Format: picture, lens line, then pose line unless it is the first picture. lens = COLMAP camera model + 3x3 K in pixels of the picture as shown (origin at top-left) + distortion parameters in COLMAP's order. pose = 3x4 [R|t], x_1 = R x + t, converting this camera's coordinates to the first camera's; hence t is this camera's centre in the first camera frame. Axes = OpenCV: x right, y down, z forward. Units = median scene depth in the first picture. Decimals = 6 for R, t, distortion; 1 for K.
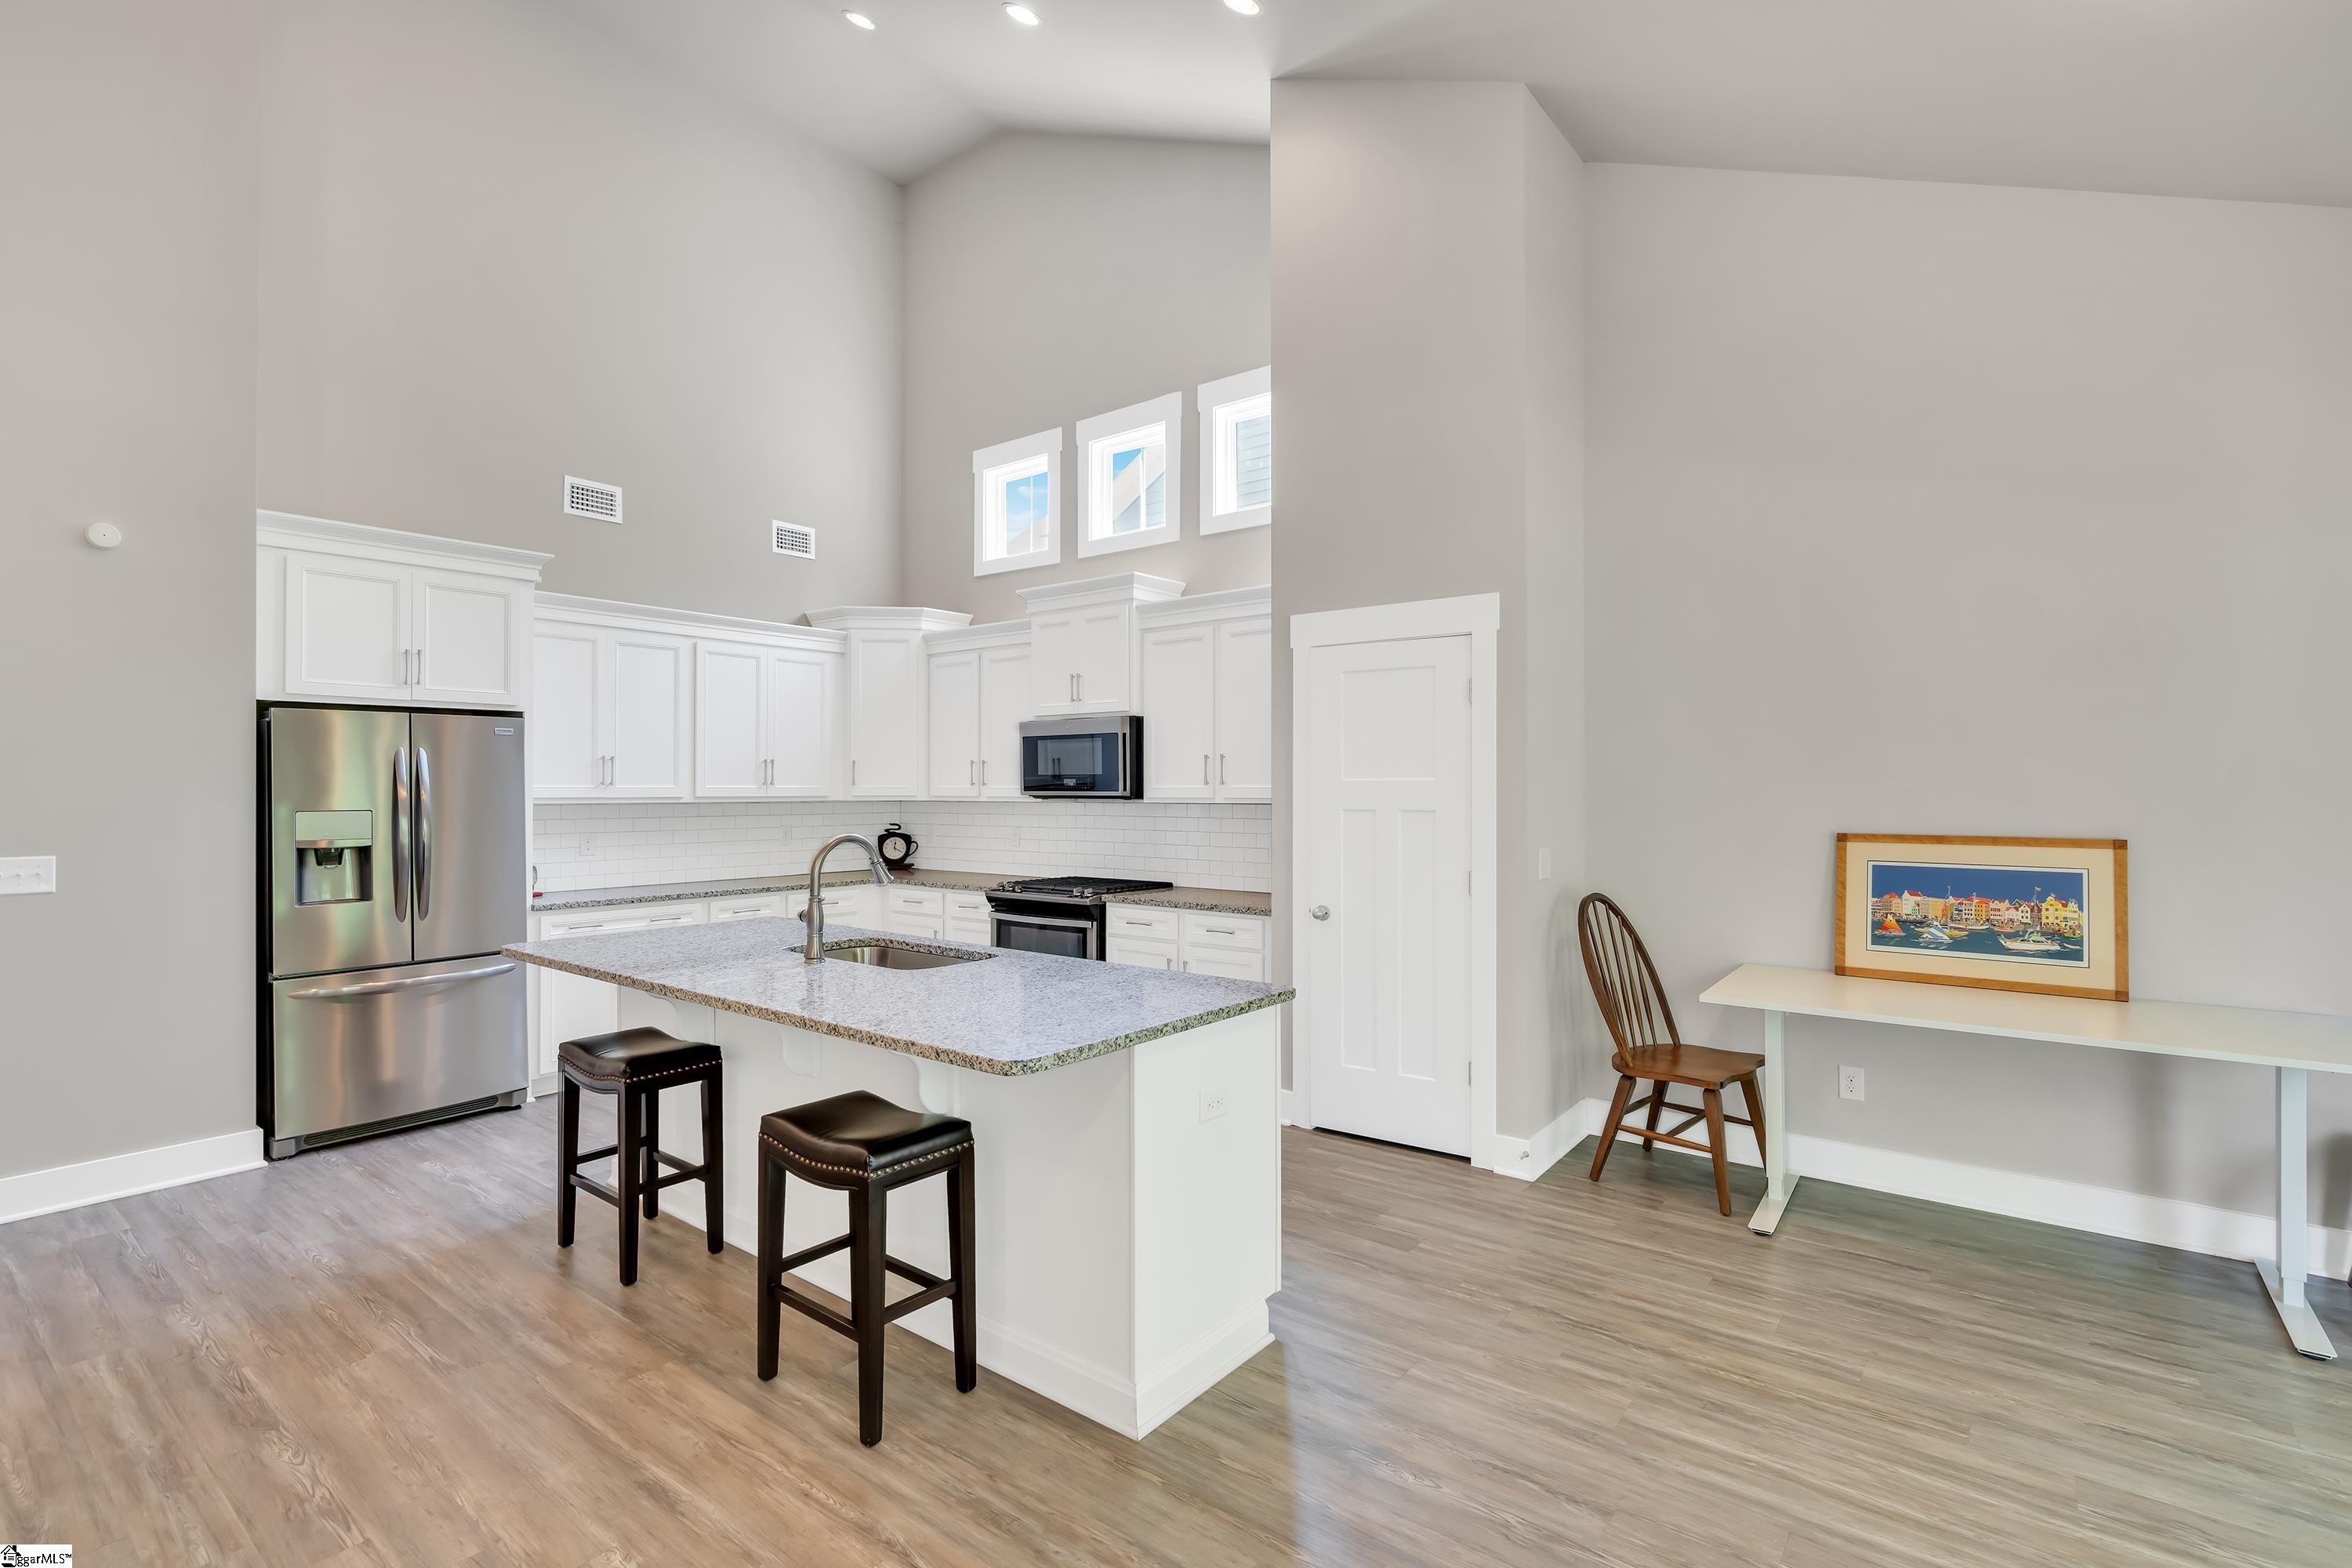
lens RADIAL K [[1080.6, 0, 1176.0], [0, 1080.6, 784.0], [0, 0, 1]] dist [-0.001940, 0.000005]
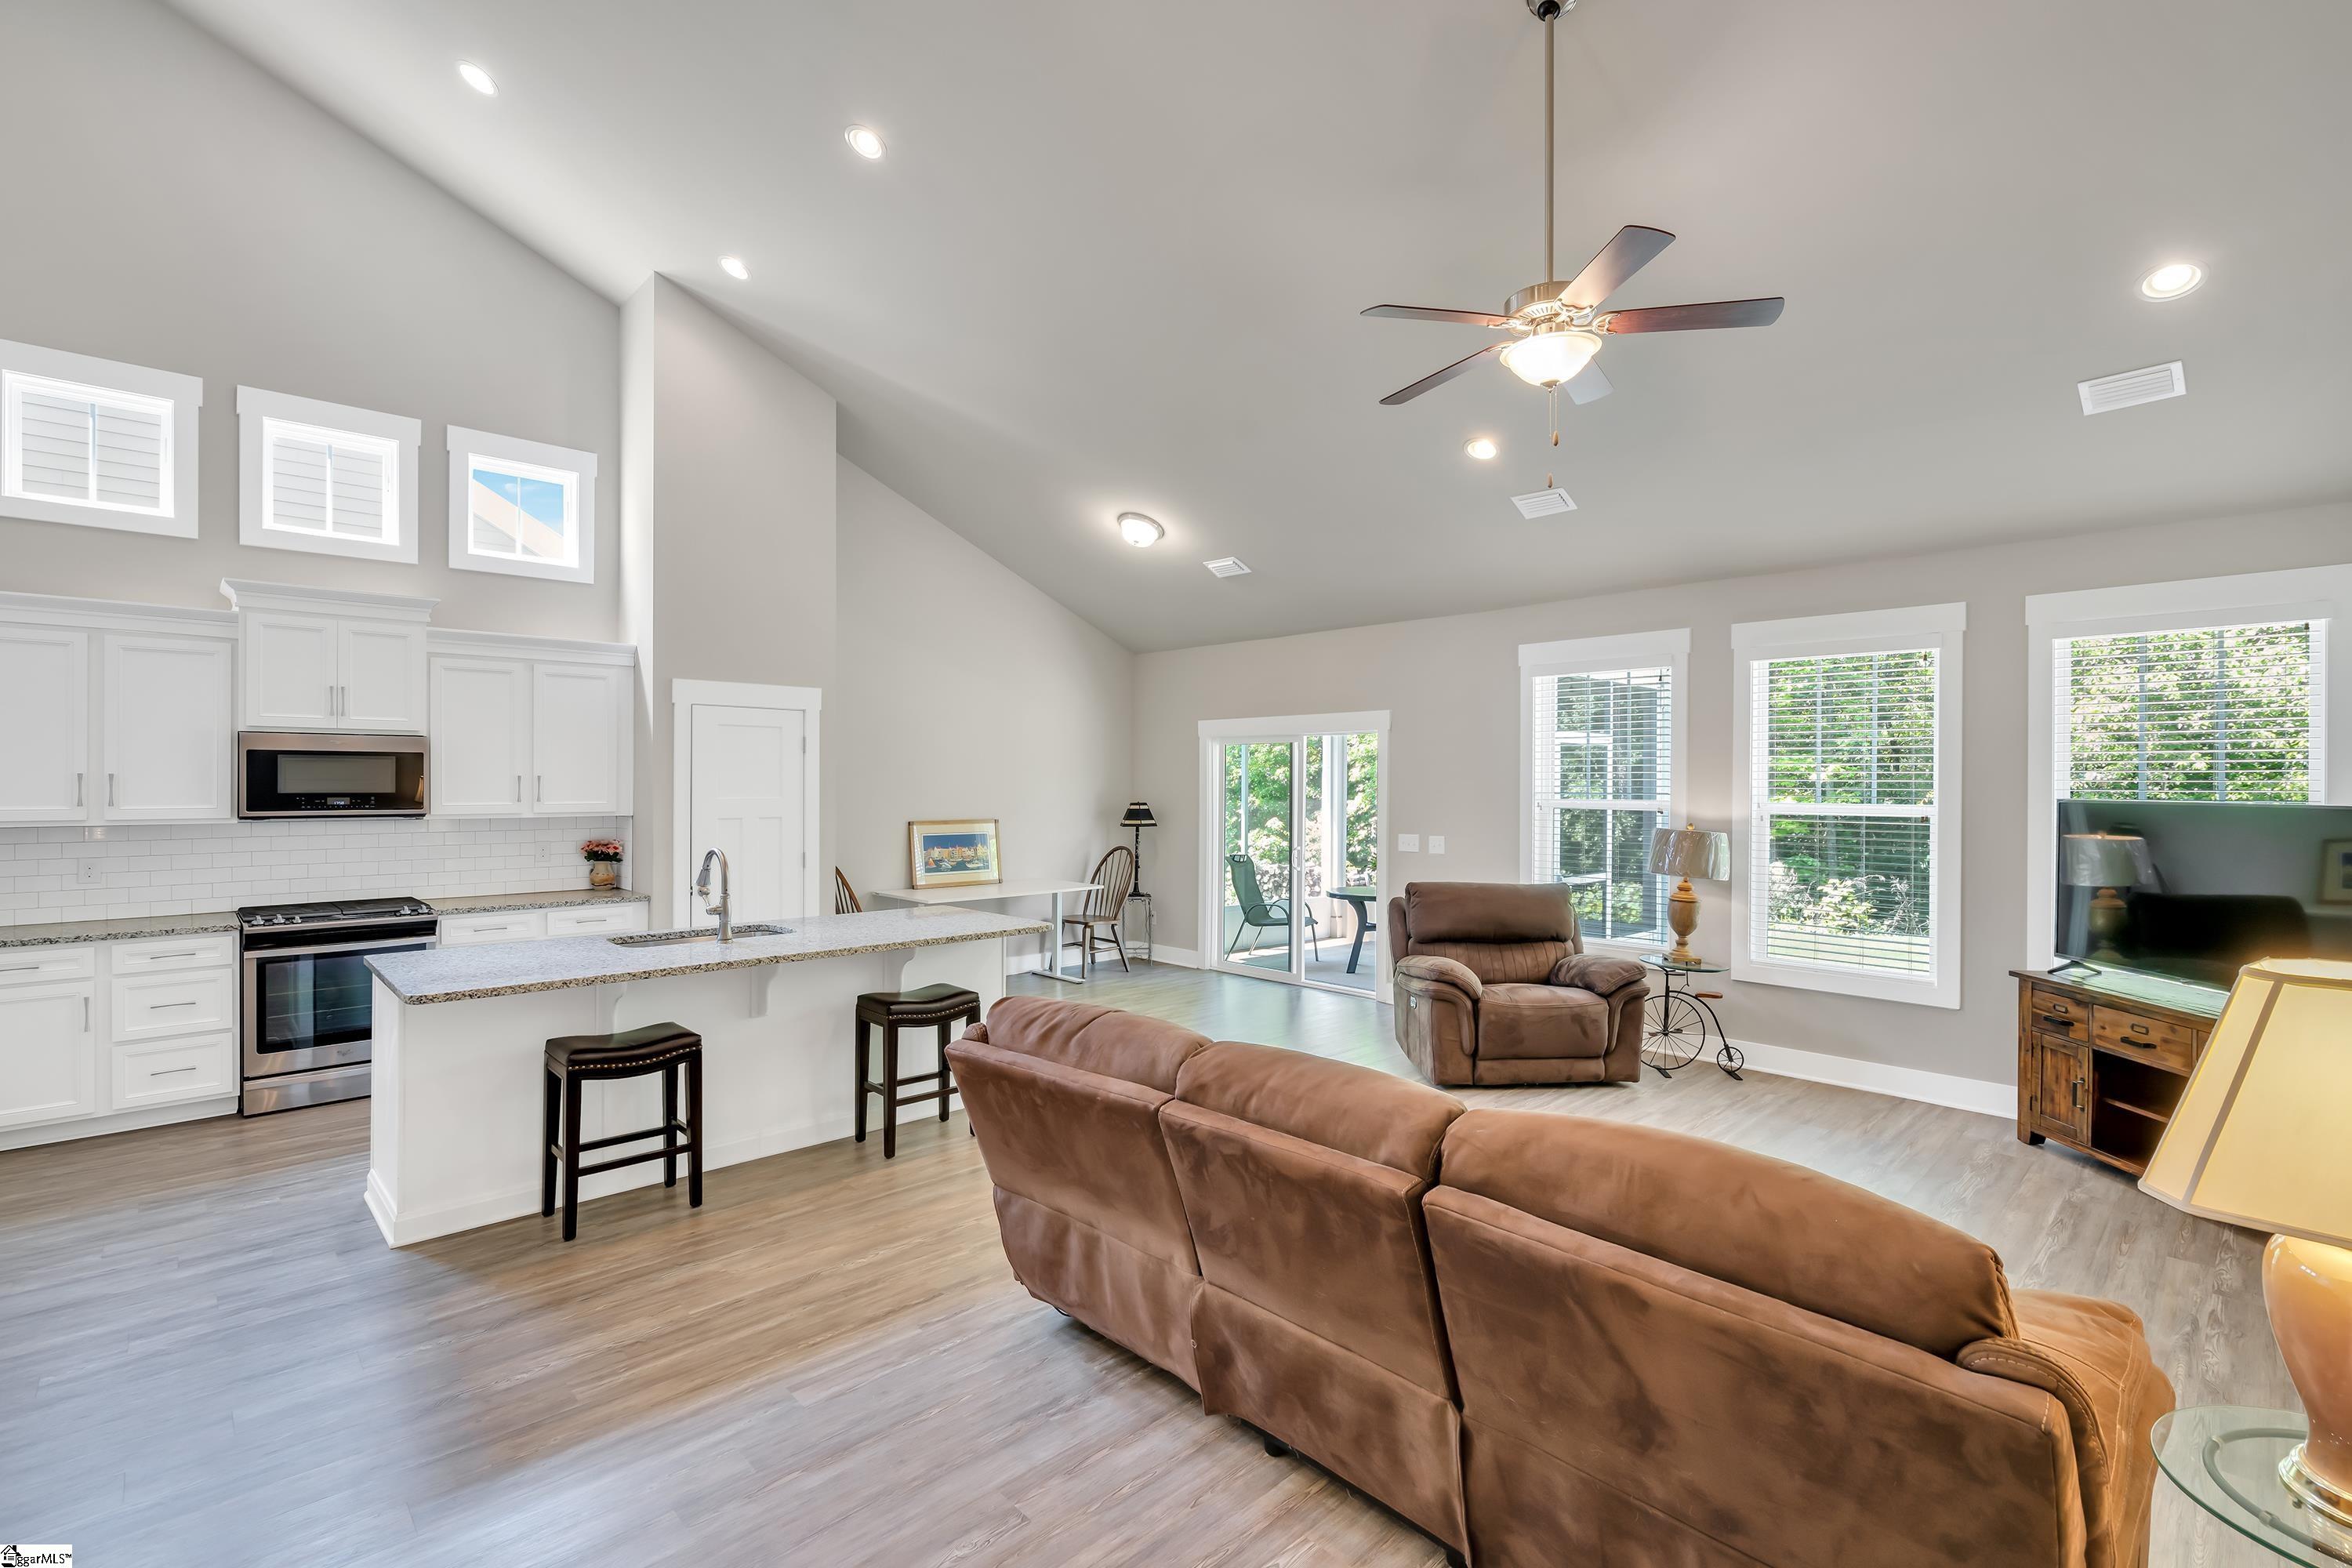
lens RADIAL K [[1052.3, 0, 1176.0], [0, 1052.3, 784.0], [0, 0, 1]] dist [-0.005633, 0.000338]
pose [[0.144973, -0.001901, 0.989434, -1.252329], [-0.007203, 0.999970, 0.002977, -0.034314], [-0.989409, -0.007558, 0.144955, 0.195506]]
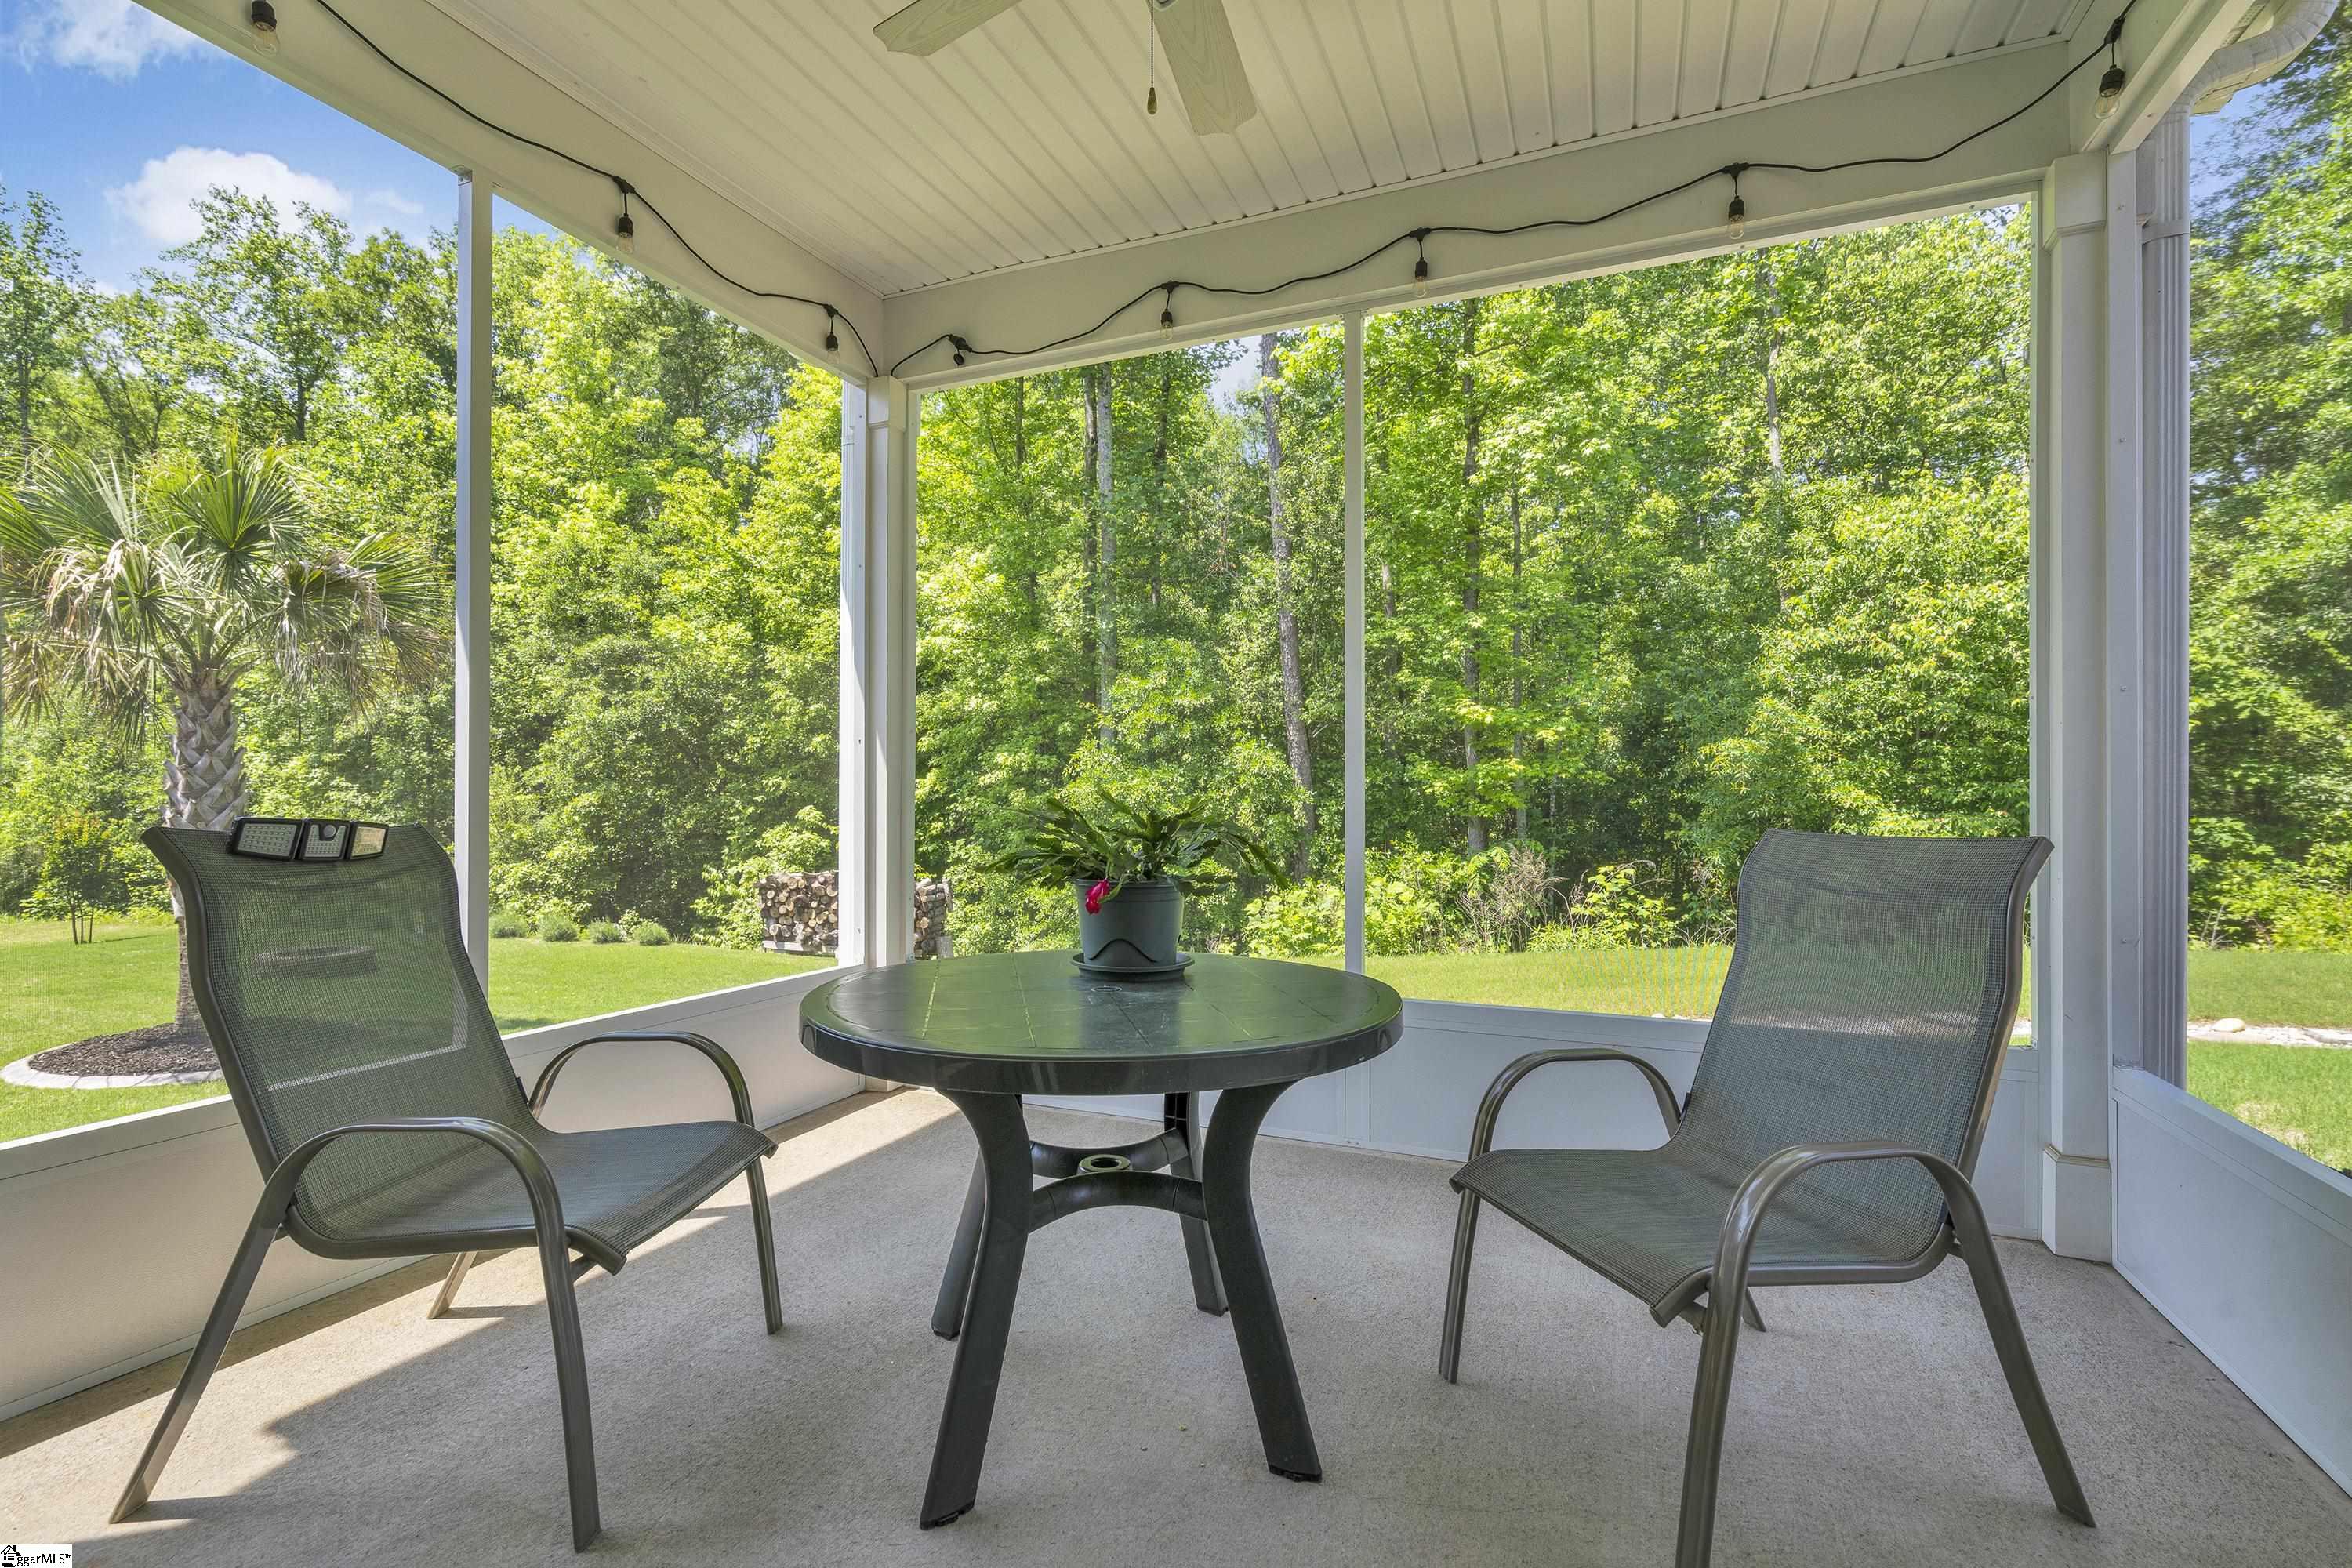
lens RADIAL K [[1052.3, 0, 1176.0], [0, 1052.3, 784.0], [0, 0, 1]] dist [-0.005633, 0.000338]
pose [[-0.255305, 0.002860, 0.966856, 0.665598], [-0.004844, 0.999979, -0.004237, 0.120815], [-0.966848, -0.005765, -0.255286, 0.162326]]
